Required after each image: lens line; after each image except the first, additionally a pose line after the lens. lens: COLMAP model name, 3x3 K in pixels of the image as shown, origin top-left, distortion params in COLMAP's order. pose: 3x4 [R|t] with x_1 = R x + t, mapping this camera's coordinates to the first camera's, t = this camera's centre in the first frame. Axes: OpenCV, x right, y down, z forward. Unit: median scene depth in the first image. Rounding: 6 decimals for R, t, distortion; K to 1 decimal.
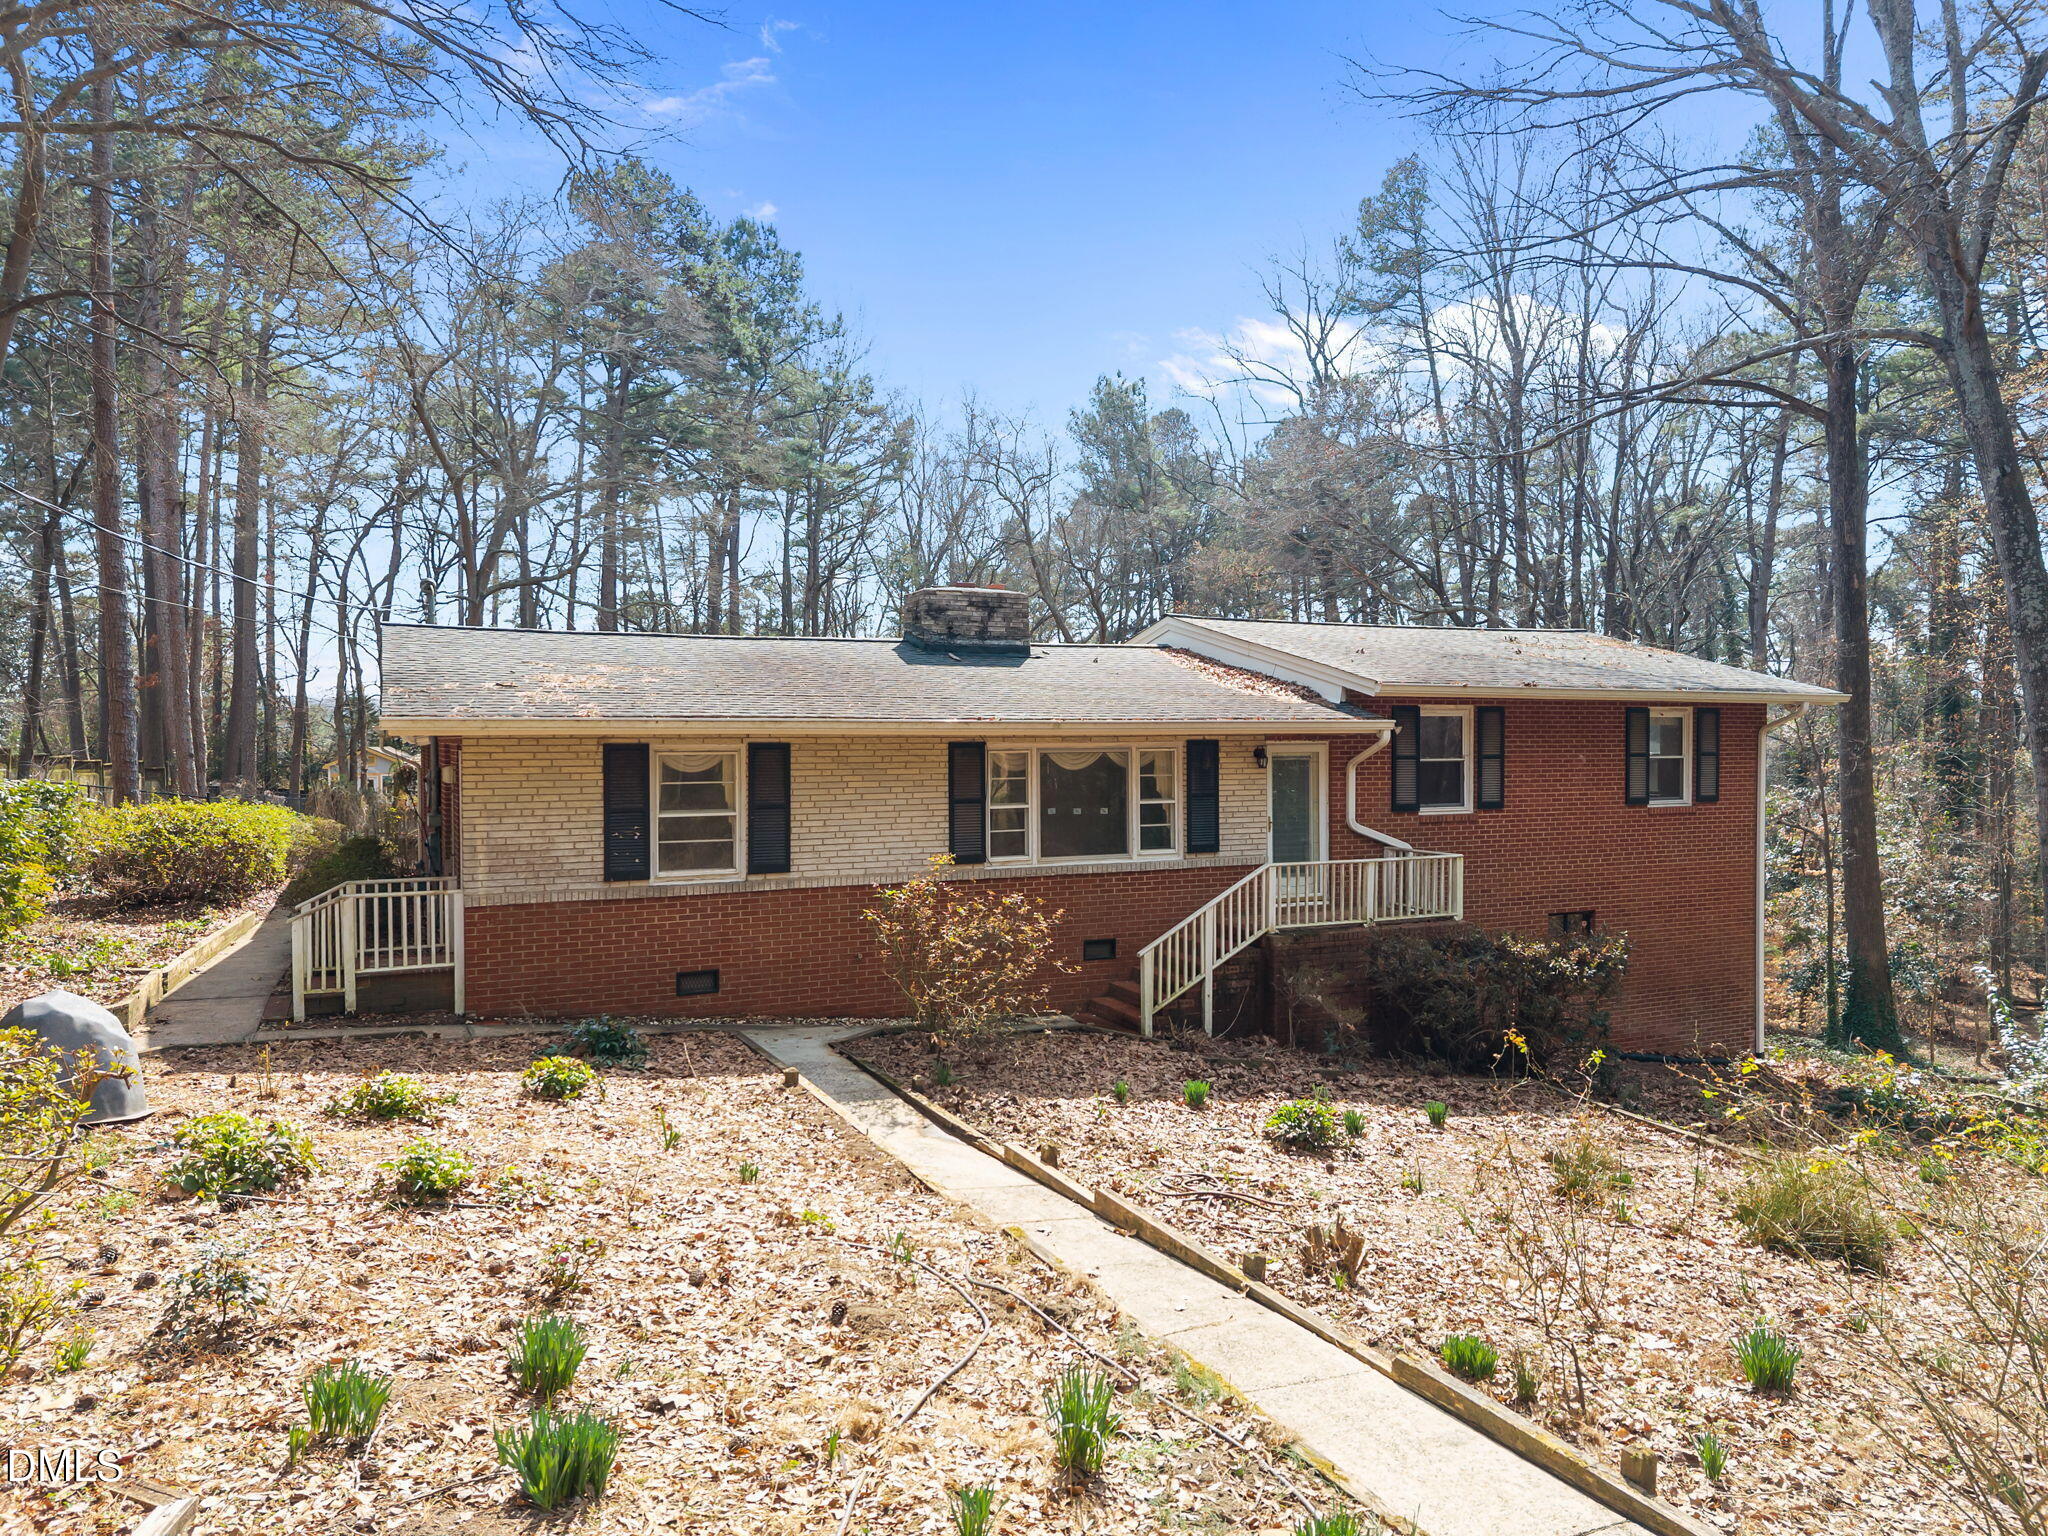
lens RADIAL K [[1375.0, 0, 1052.6], [0, 1375.0, 769.7], [0, 0, 1]] dist [0.076183, -0.101080]
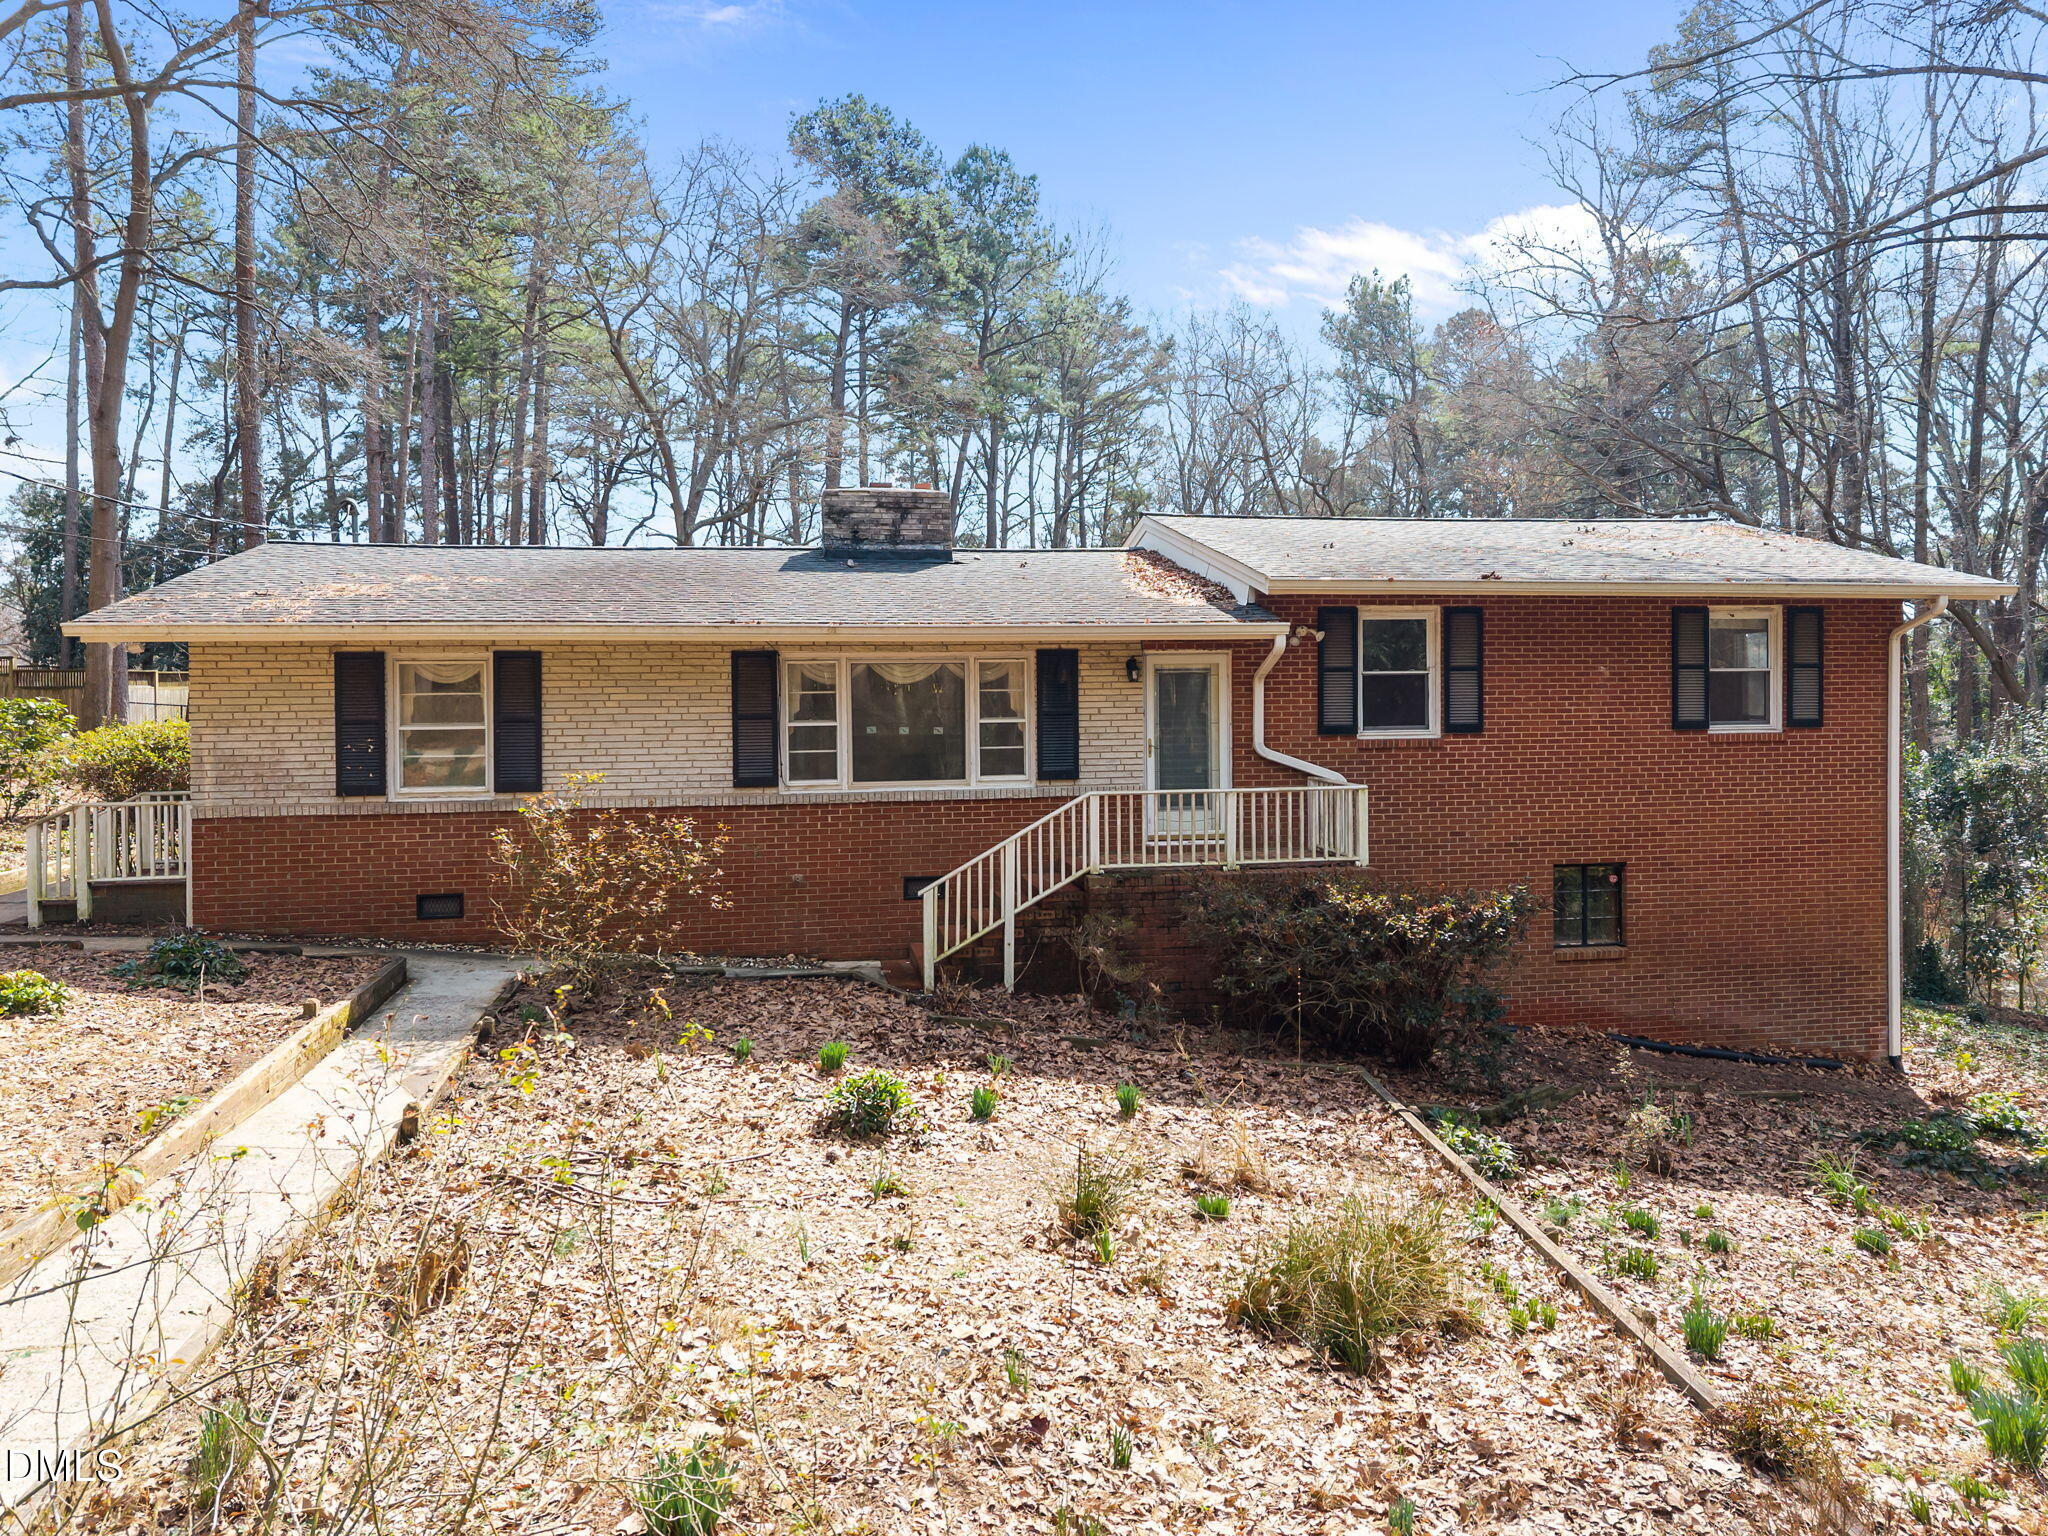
lens RADIAL K [[1375.0, 0, 1052.6], [0, 1375.0, 769.7], [0, 0, 1]] dist [0.076183, -0.101080]
pose [[0.966165, 0.011491, -0.257668, 0.328175], [-0.001002, 0.999167, 0.040802, 0.018814], [0.257922, -0.039164, 0.965372, 0.167704]]
